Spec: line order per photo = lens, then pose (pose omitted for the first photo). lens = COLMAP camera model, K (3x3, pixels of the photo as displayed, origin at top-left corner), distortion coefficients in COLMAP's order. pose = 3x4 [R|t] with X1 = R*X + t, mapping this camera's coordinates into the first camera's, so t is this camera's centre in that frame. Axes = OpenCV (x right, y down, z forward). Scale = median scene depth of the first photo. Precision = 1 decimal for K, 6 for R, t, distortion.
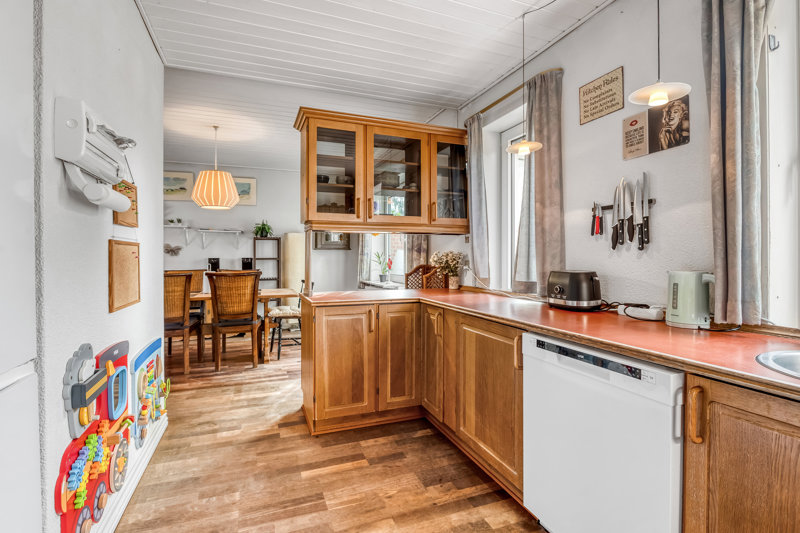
lens RADIAL K [[383.1, 0, 399.8], [0, 383.1, 257.2], [0, 0, 1]] dist [-0.007200, -0.000454]
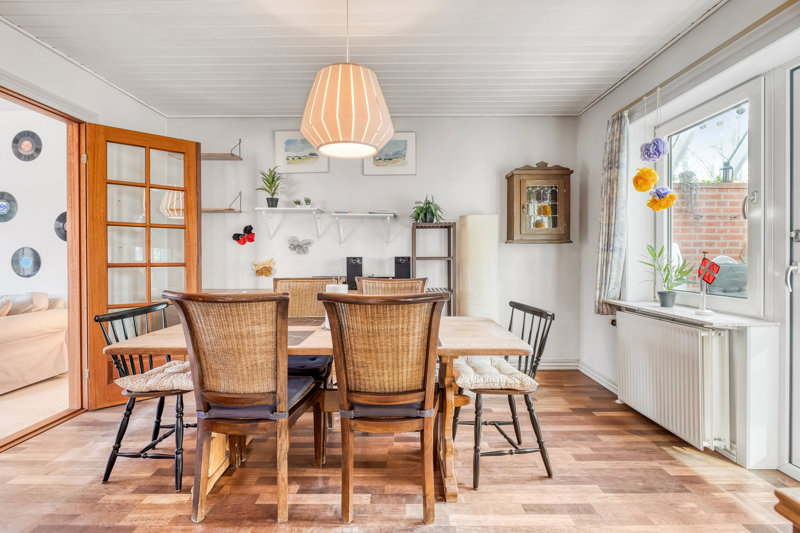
lens RADIAL K [[383.1, 0, 399.8], [0, 383.1, 257.2], [0, 0, 1]] dist [-0.007200, -0.000454]
pose [[0.933313, 0.000148, -0.359064, -0.181074], [0.000842, 0.999996, 0.002602, 0.000707], [0.359063, -0.002731, 0.933309, 0.420481]]
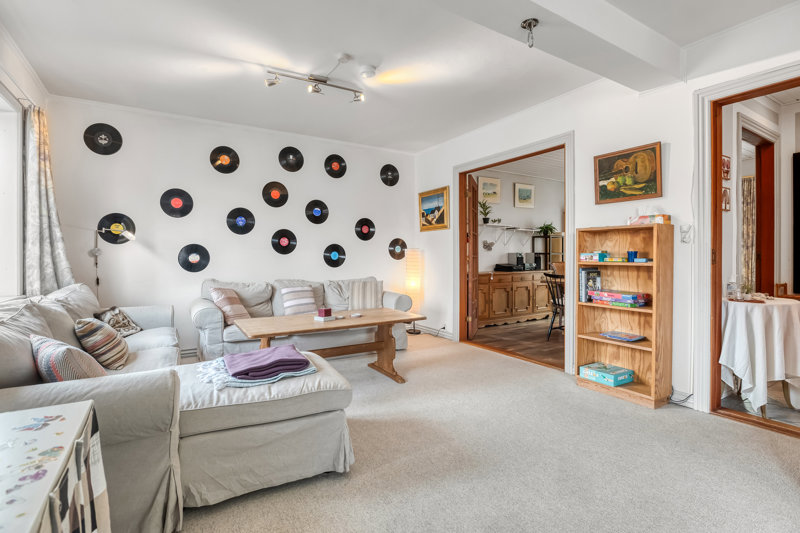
lens RADIAL K [[383.1, 0, 399.8], [0, 383.1, 257.2], [0, 0, 1]] dist [-0.007200, -0.000454]
pose [[0.982583, -0.004679, 0.185767, -1.064007], [0.001795, 0.999875, 0.015692, -0.002152], [-0.185817, -0.015086, 0.982468, -0.095767]]
